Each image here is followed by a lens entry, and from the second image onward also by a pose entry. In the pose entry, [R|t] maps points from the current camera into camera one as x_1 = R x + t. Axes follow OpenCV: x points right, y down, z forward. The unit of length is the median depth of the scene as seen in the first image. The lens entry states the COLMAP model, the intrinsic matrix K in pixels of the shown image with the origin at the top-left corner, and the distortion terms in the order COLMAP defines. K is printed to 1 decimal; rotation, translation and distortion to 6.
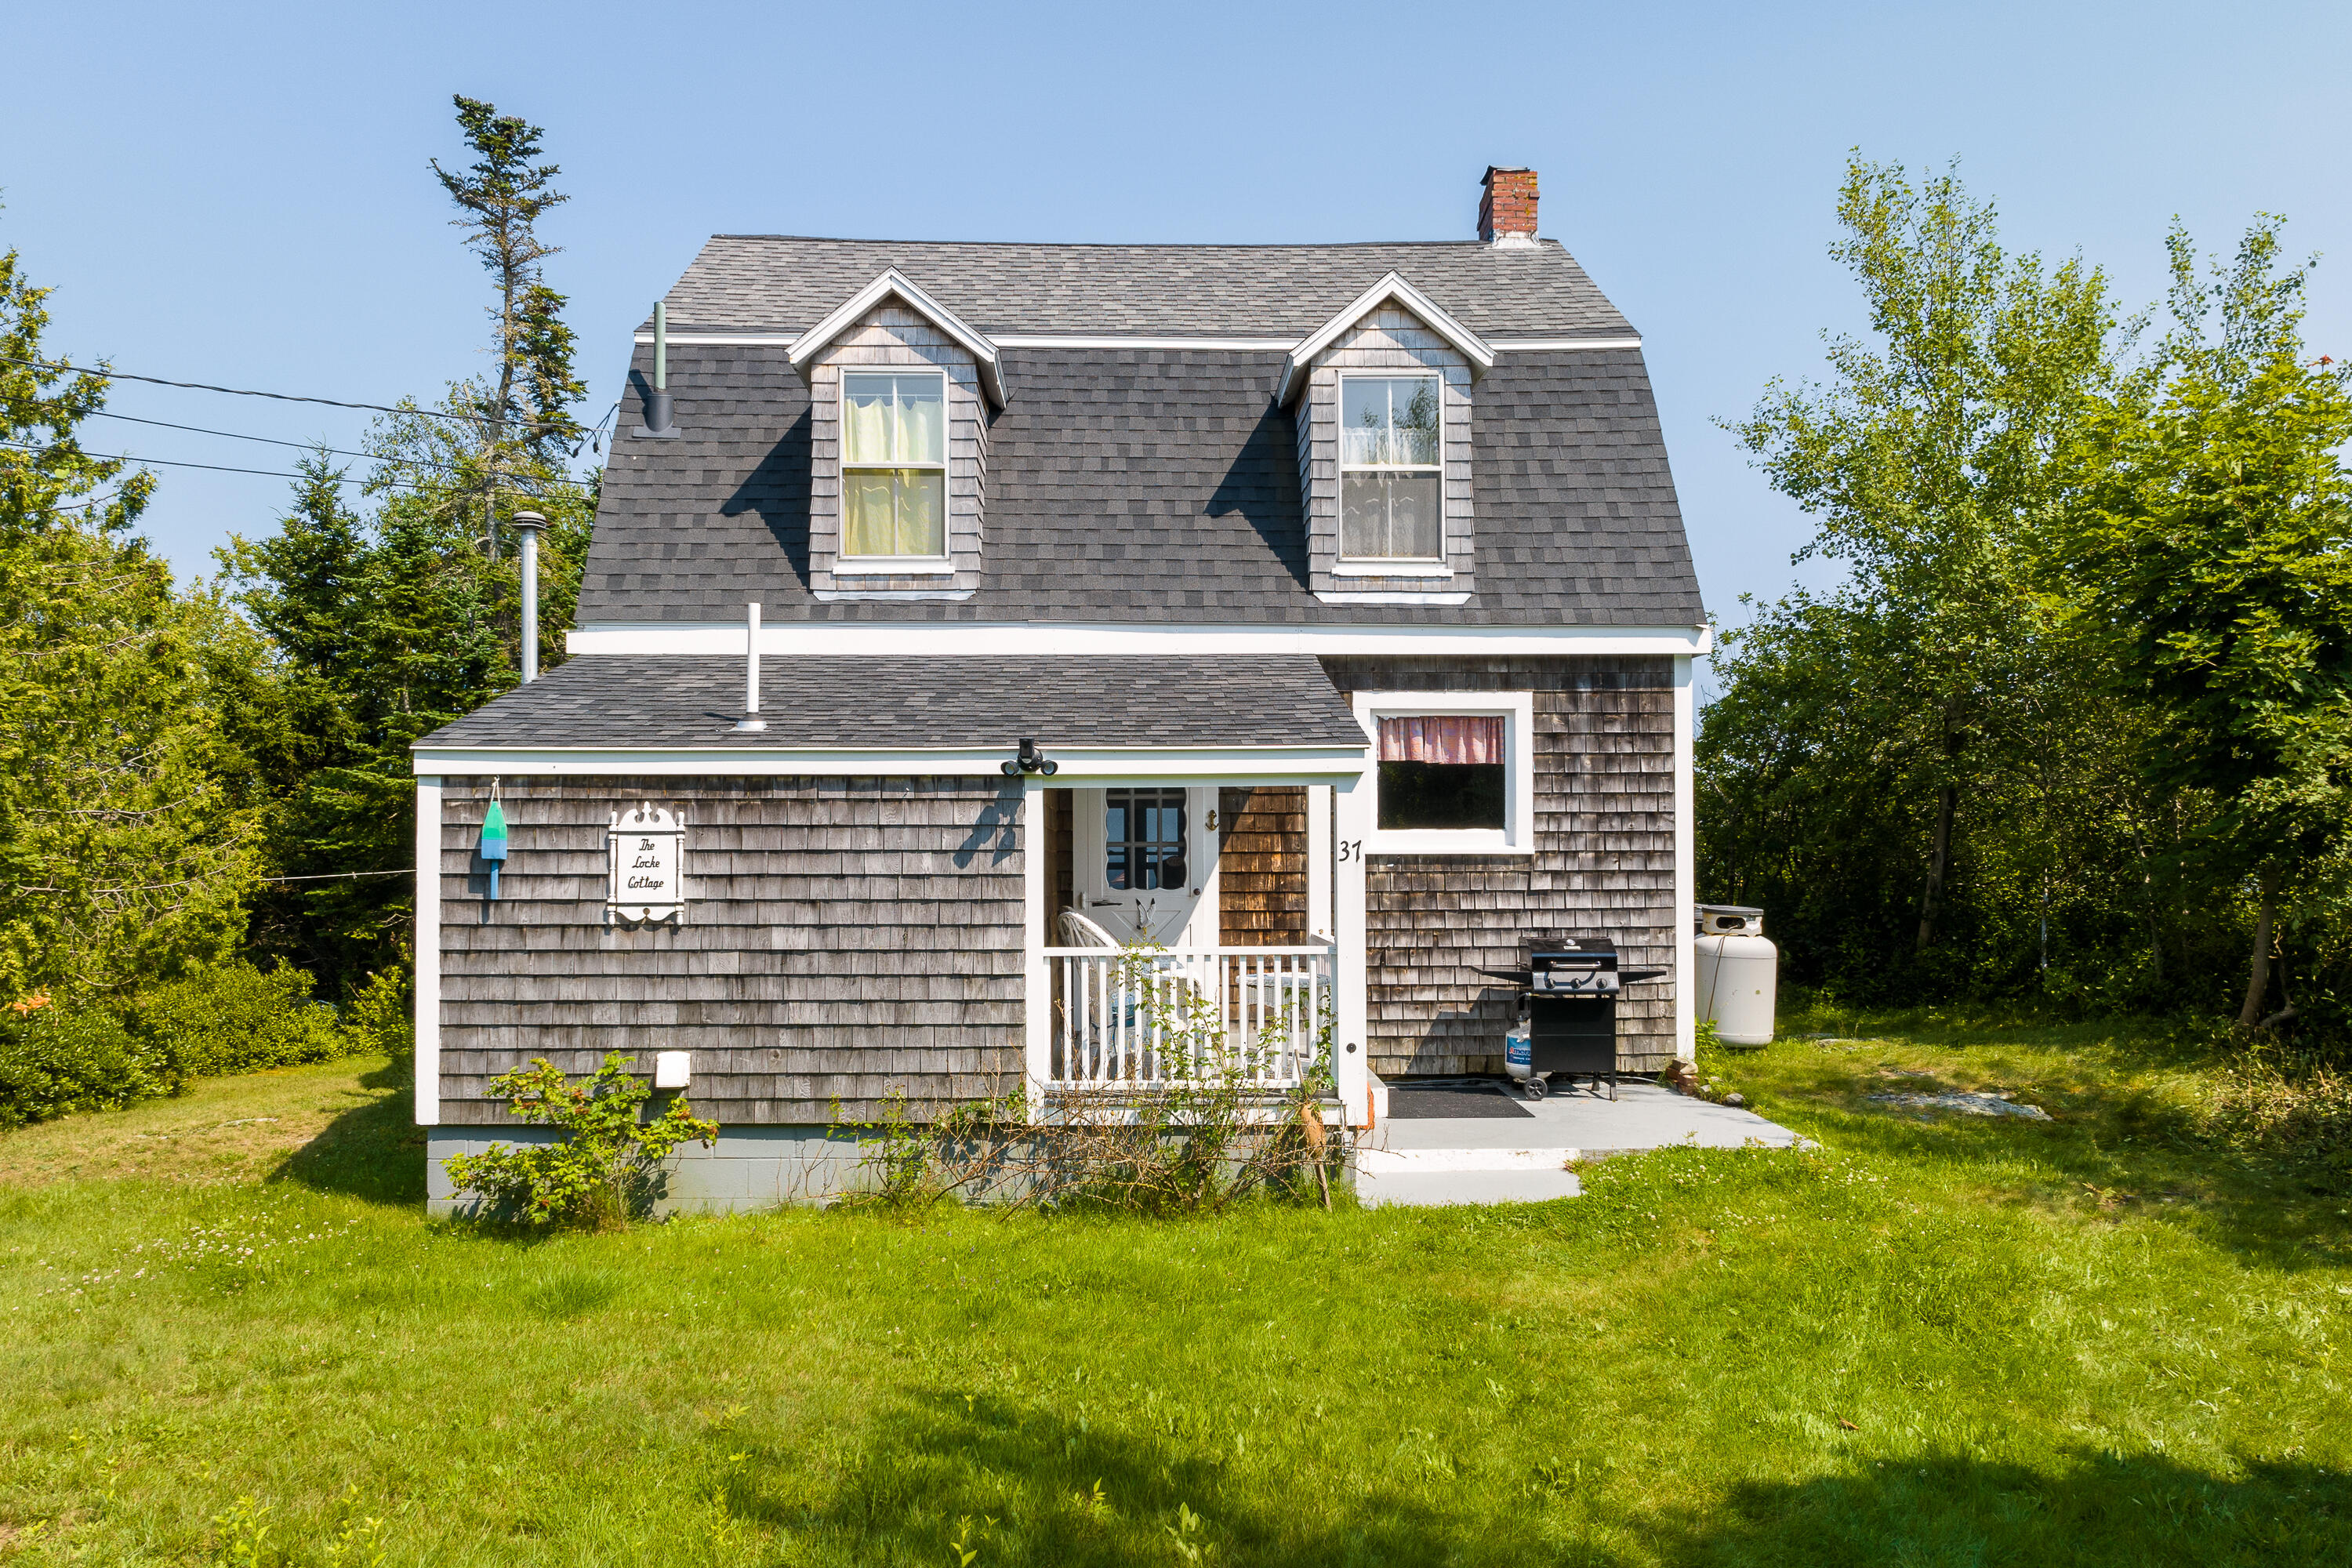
lens RADIAL K [[1593.3, 0, 1176.0], [0, 1593.3, 784.0], [0, 0, 1]] dist [-0.005644, -0.005934]
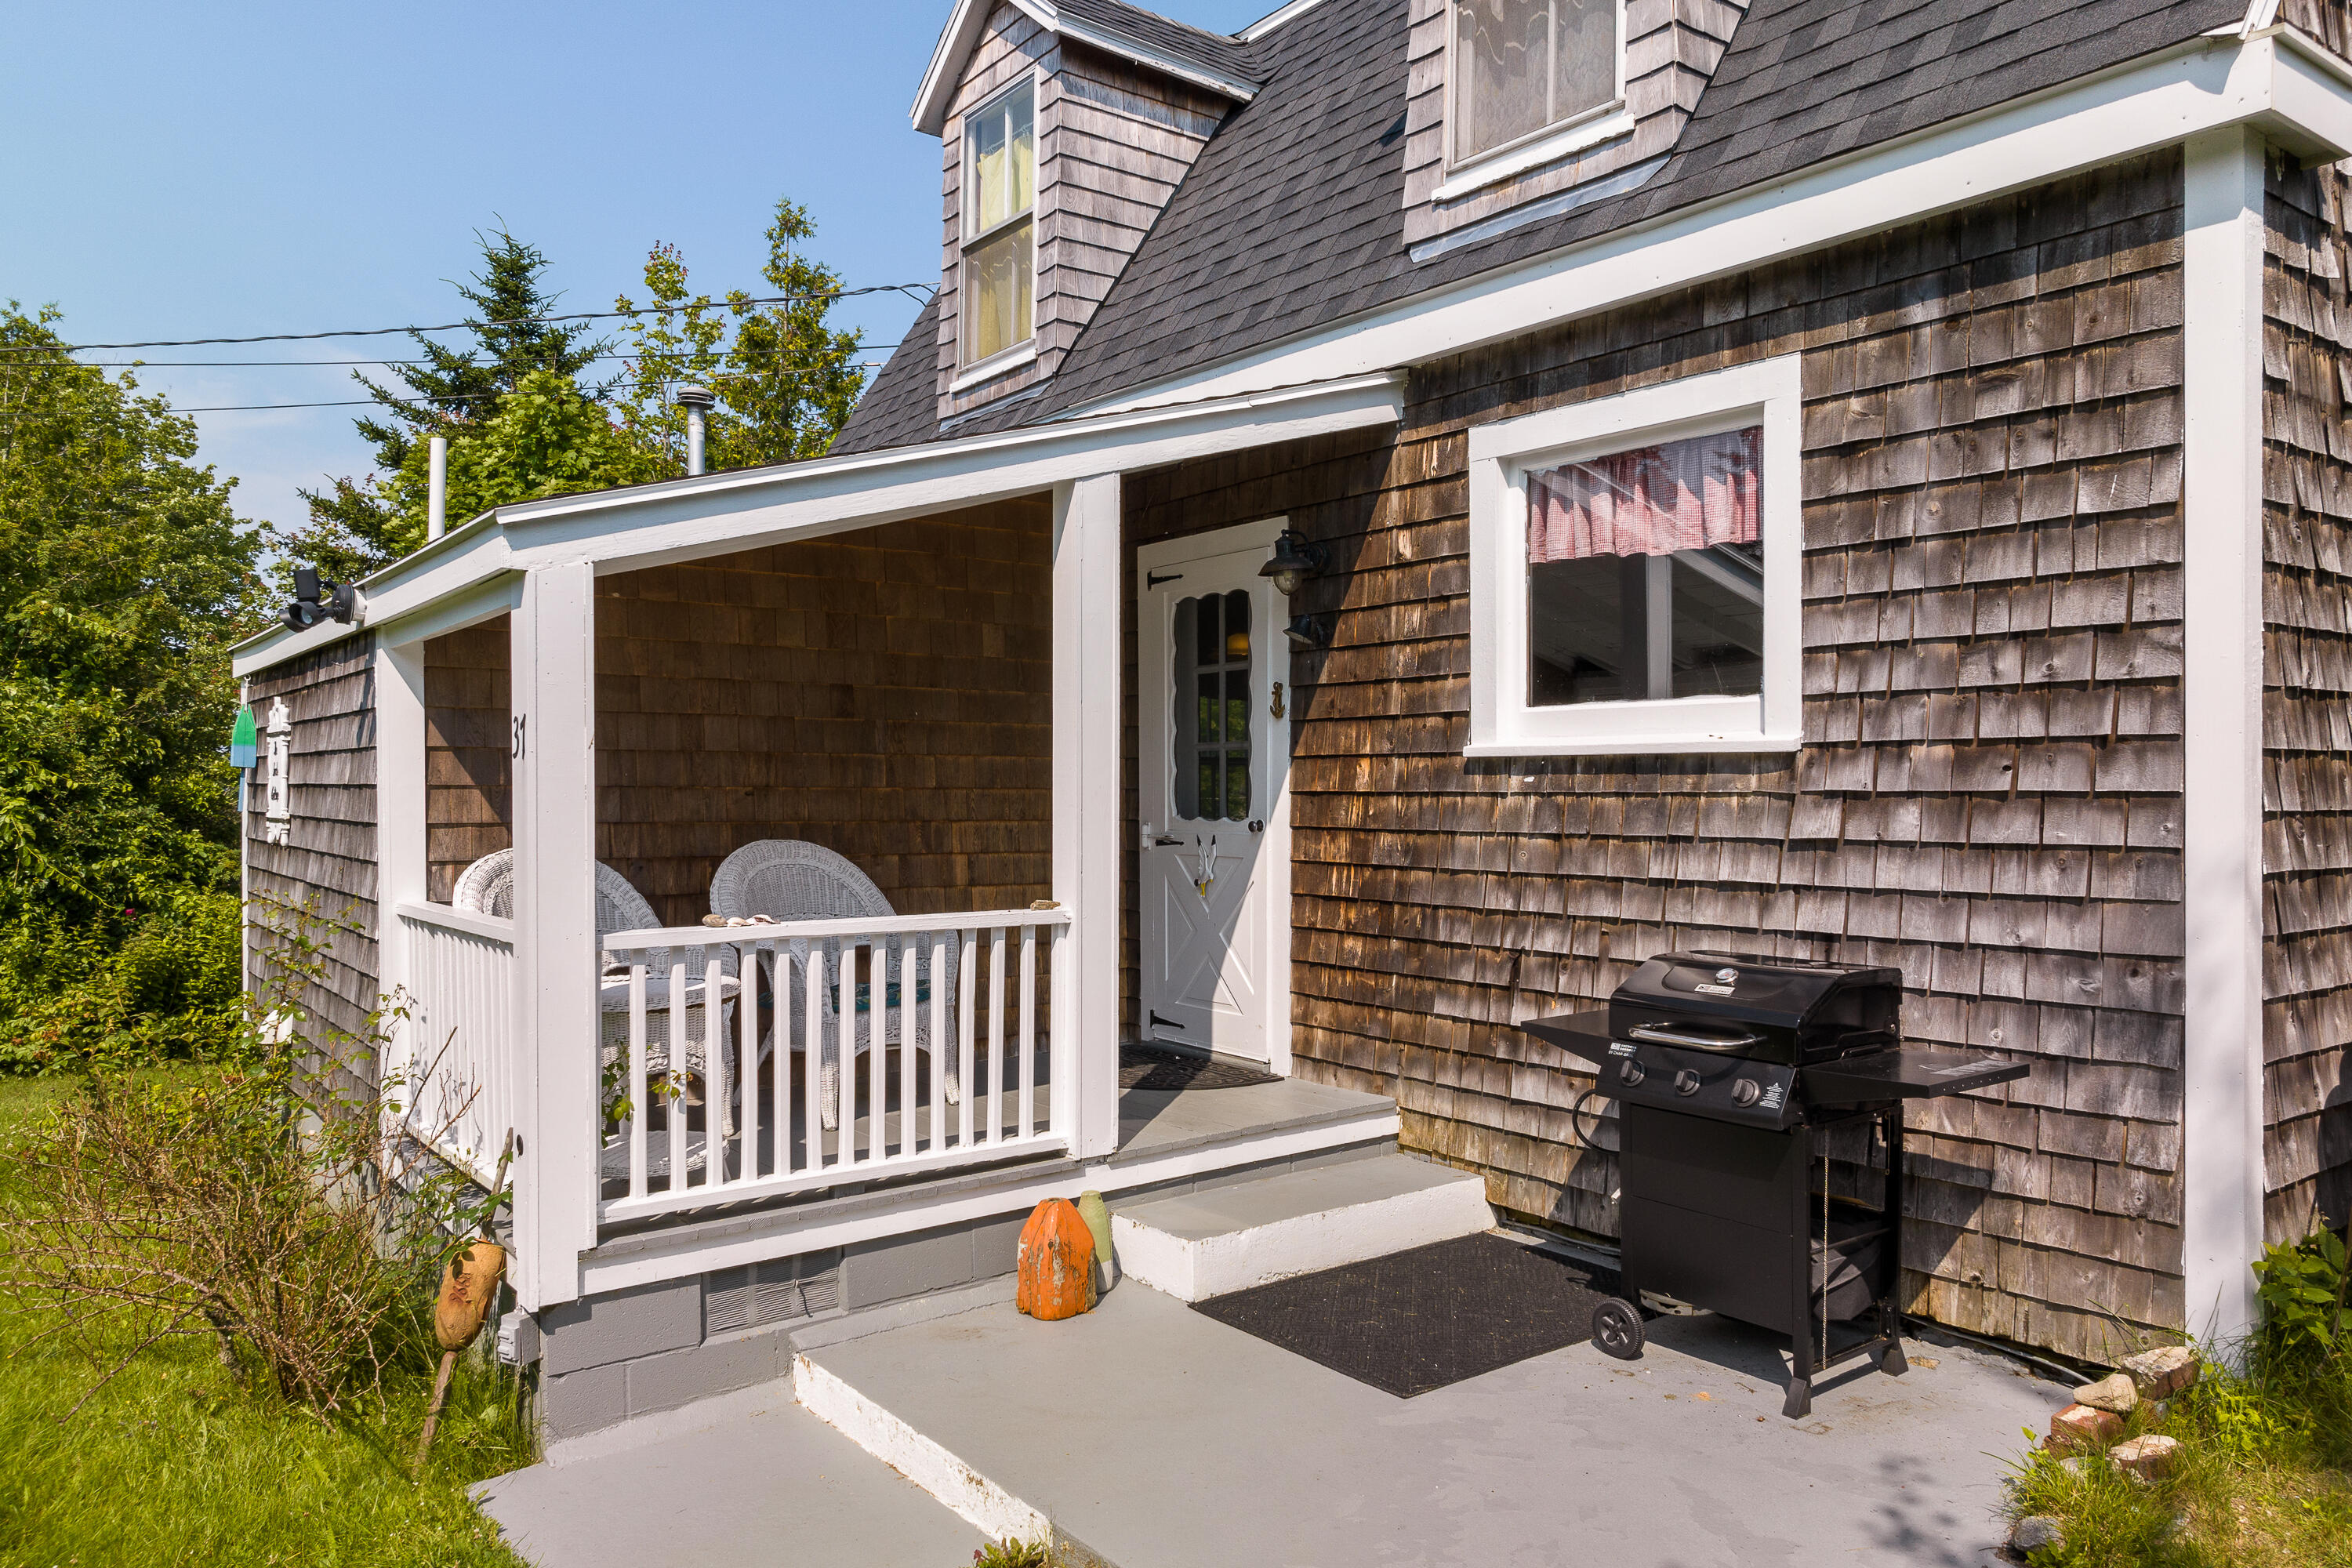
lens RADIAL K [[1593.3, 0, 1176.0], [0, 1593.3, 784.0], [0, 0, 1]] dist [-0.005644, -0.005934]
pose [[0.610279, 0.000839, -0.792186, 0.448788], [0.023646, 0.999535, 0.019275, 0.040914], [0.791834, -0.030495, 0.609975, 0.625533]]
